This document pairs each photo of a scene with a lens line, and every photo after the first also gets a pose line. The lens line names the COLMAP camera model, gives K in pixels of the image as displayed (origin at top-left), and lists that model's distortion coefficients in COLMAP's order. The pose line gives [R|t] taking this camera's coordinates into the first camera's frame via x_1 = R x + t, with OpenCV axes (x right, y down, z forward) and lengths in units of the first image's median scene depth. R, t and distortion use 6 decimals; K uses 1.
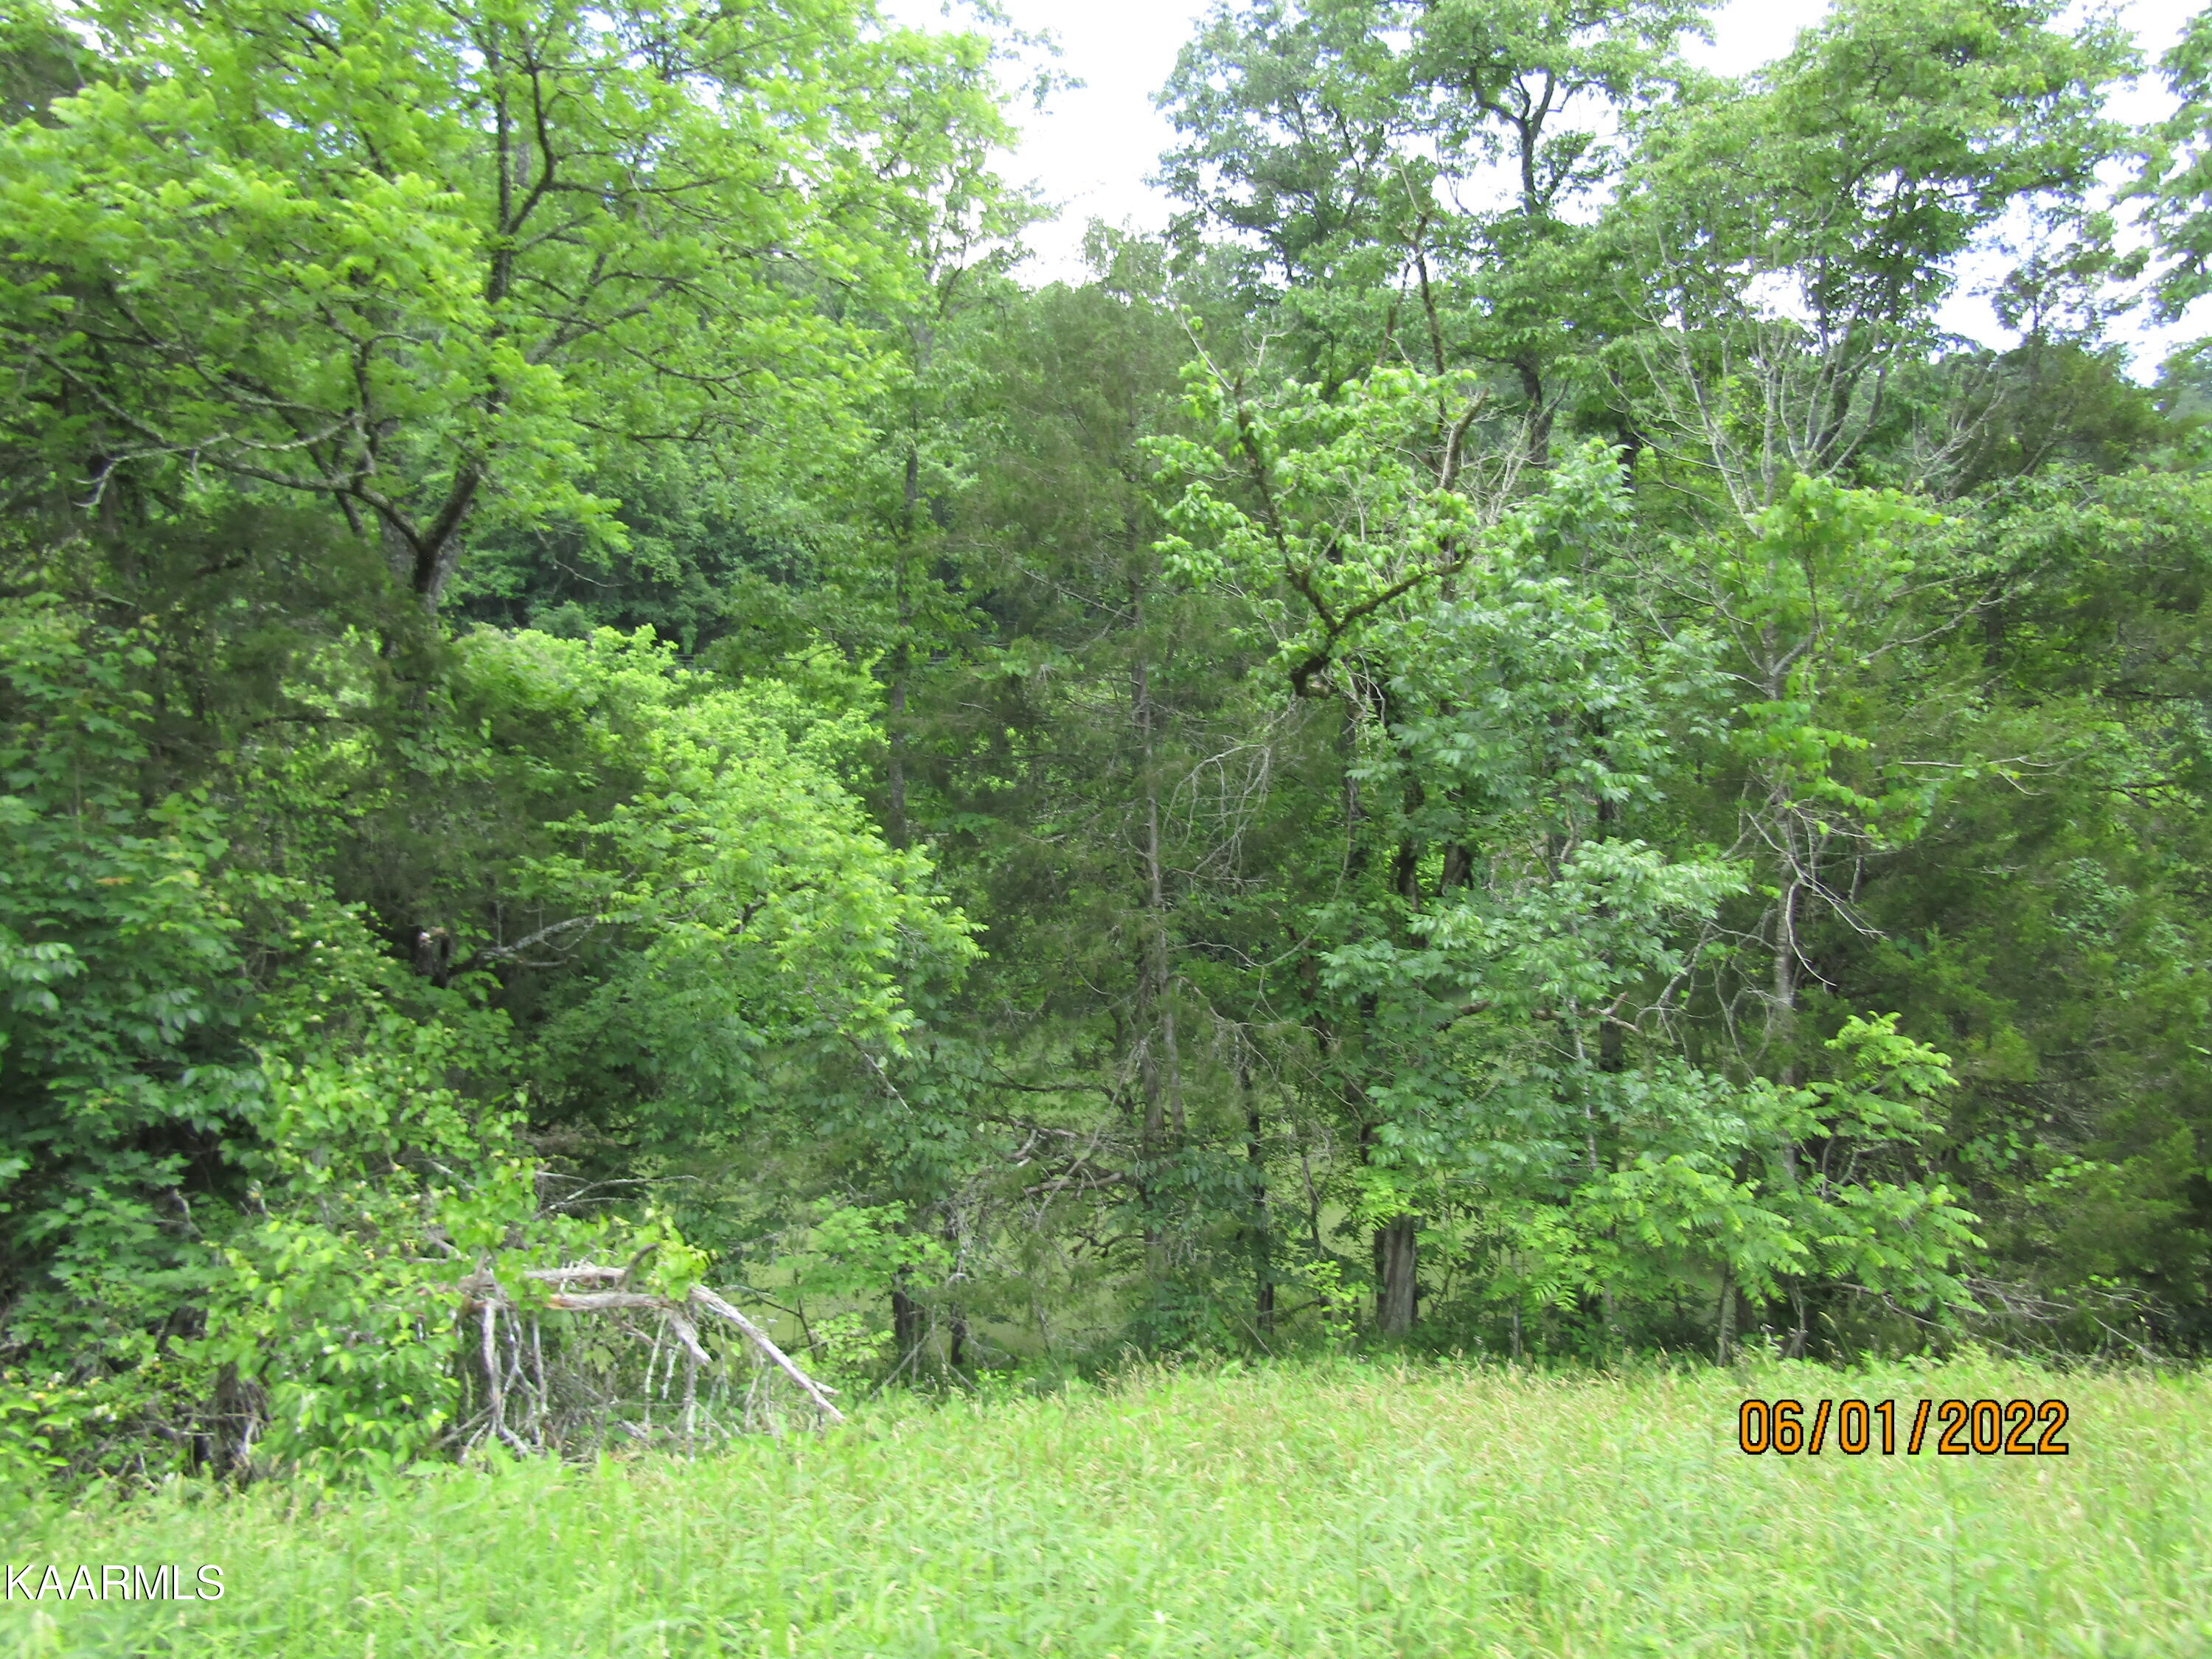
lens RADIAL K [[1536.2, 0, 1106.0], [0, 1536.2, 829.5], [0, 0, 1]] dist [-0.021762, 0.003800]
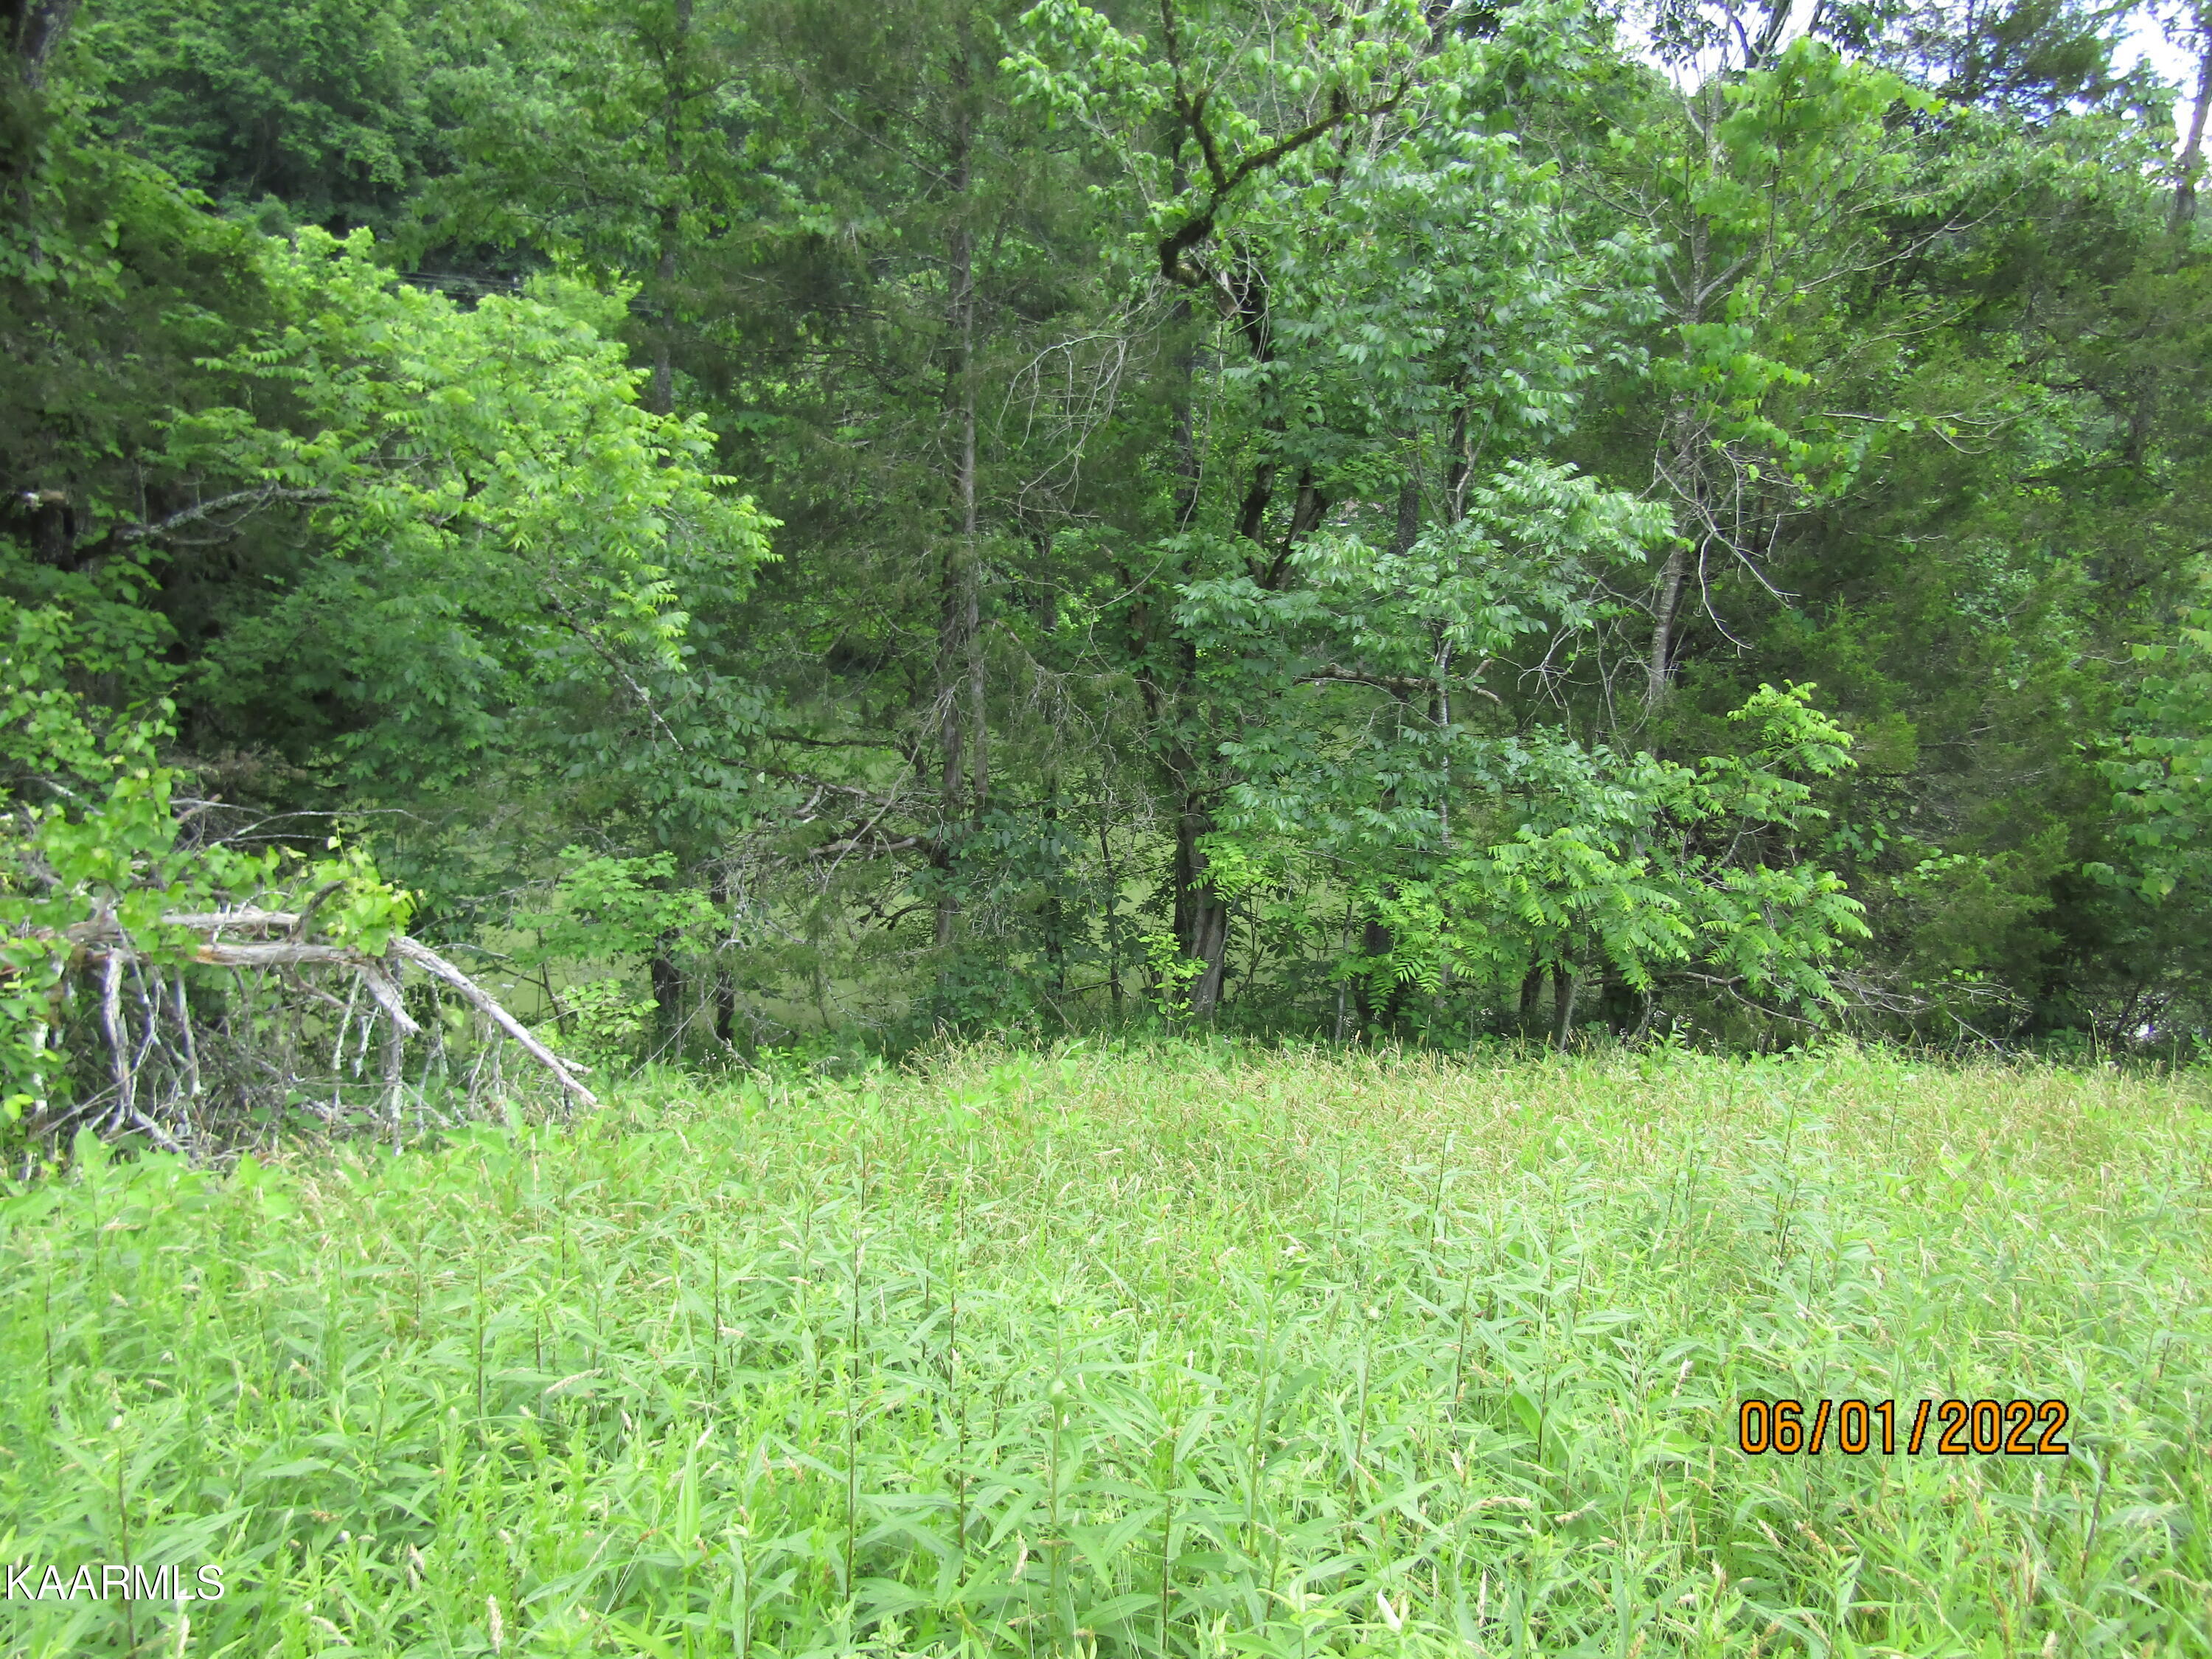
lens RADIAL K [[1541.9, 0, 1106.0], [0, 1541.9, 829.5], [0, 0, 1]] dist [-0.012696, -0.000971]
pose [[0.987398, 0.034573, 0.154436, -0.028594], [-0.064318, 0.979286, 0.191996, 0.054815], [-0.144599, -0.199510, 0.969168, 0.156775]]
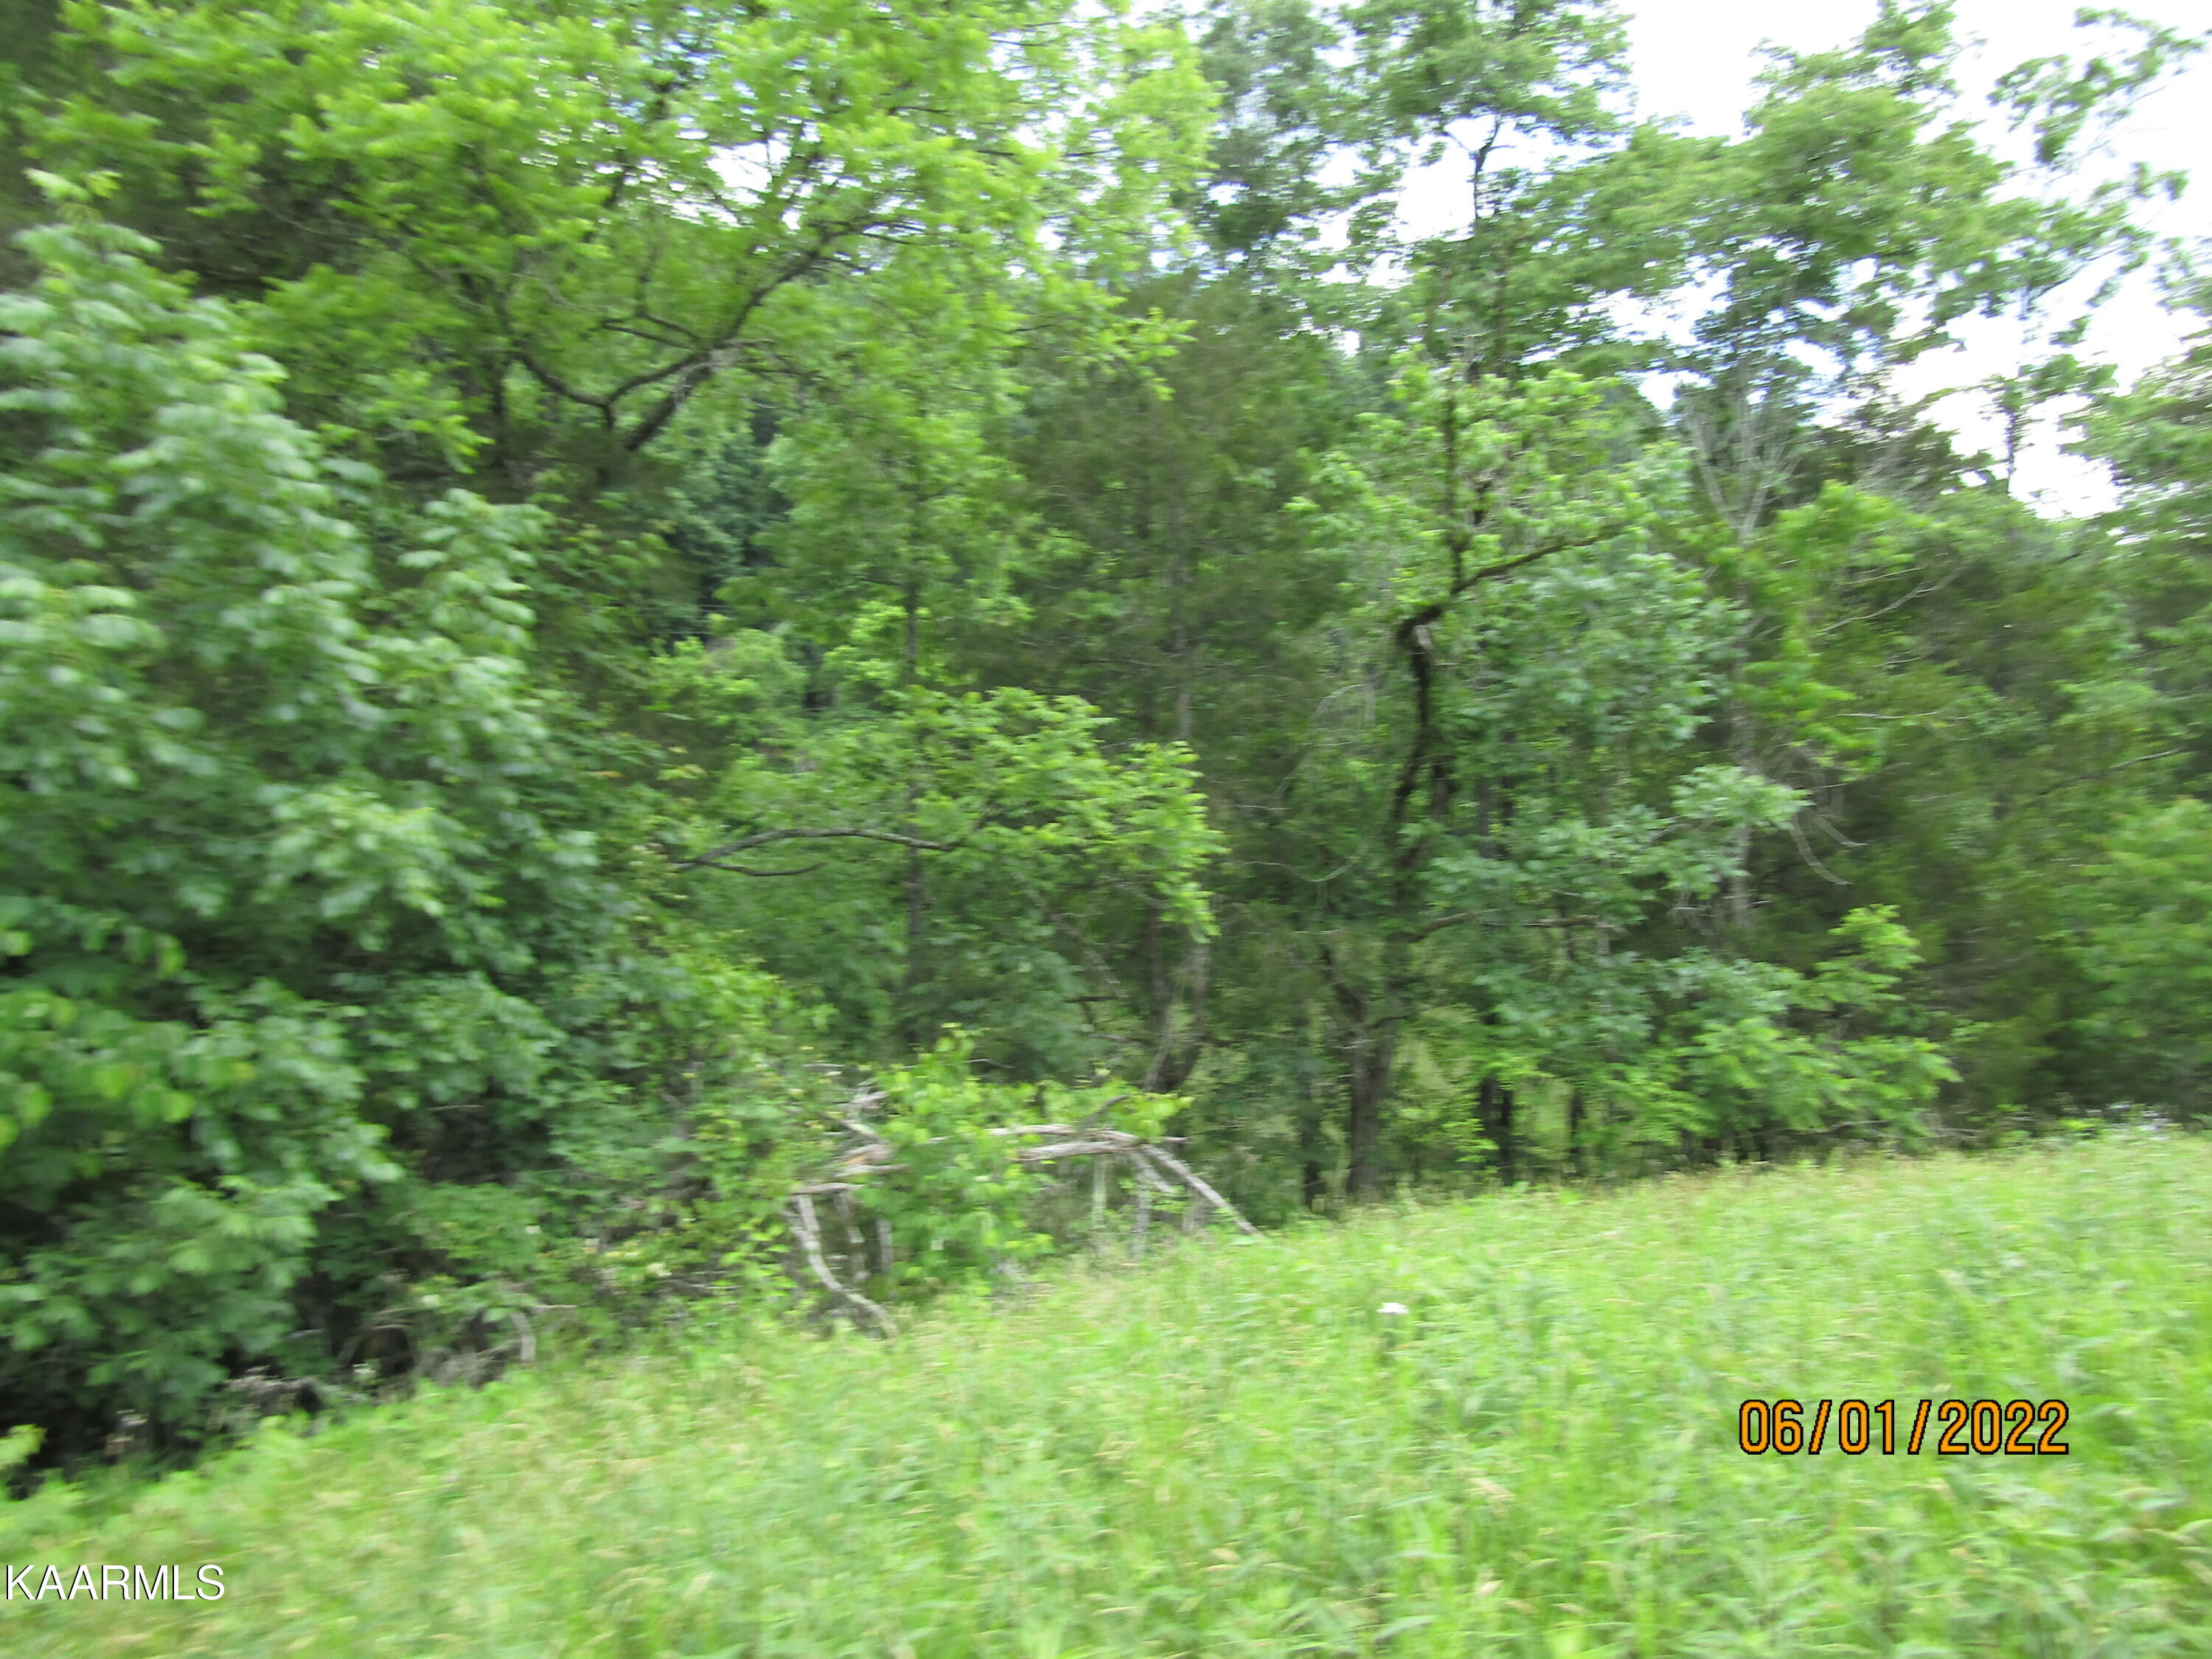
lens RADIAL K [[1536.2, 0, 1106.0], [0, 1536.2, 829.5], [0, 0, 1]] dist [-0.021762, 0.003800]
pose [[0.967398, 0.005066, 0.253210, -0.426452], [-0.011338, 0.999664, 0.023313, 0.032000], [-0.253006, -0.025424, 0.967131, -0.072552]]
